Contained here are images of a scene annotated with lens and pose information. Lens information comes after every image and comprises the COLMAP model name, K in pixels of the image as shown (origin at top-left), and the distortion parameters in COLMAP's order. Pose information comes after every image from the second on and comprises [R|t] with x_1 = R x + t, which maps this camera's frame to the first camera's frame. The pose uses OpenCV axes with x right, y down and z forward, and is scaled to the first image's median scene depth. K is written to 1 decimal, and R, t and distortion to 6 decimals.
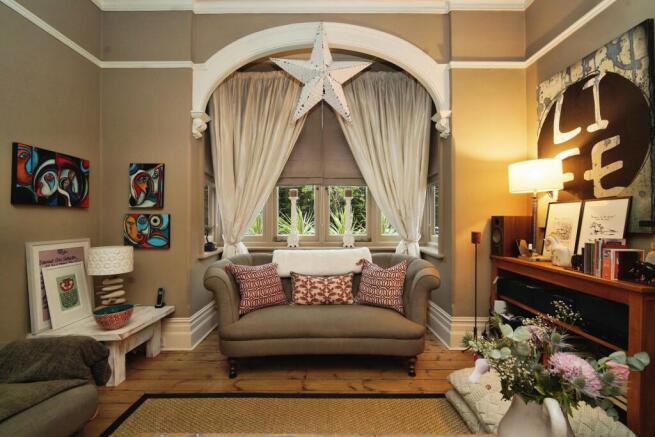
lens RADIAL K [[303.8, 0, 325.4], [0, 303.8, 211.1], [0, 0, 1]] dist [-0.000099, -0.000416]
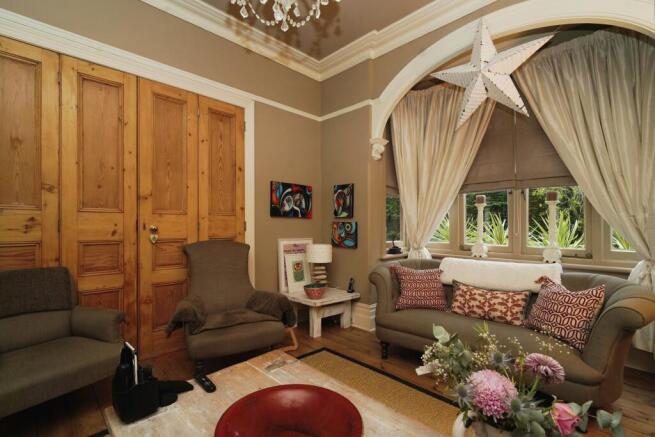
lens RADIAL K [[297.3, 0, 315.2], [0, 297.3, 217.7], [0, 0, 1]] dist [-0.000146, -0.000146]
pose [[0.692906, -0.010159, -0.720957, 0.289016], [0.007012, 0.999948, -0.007351, -0.000549], [0.720994, 0.000039, 0.692941, -0.005385]]
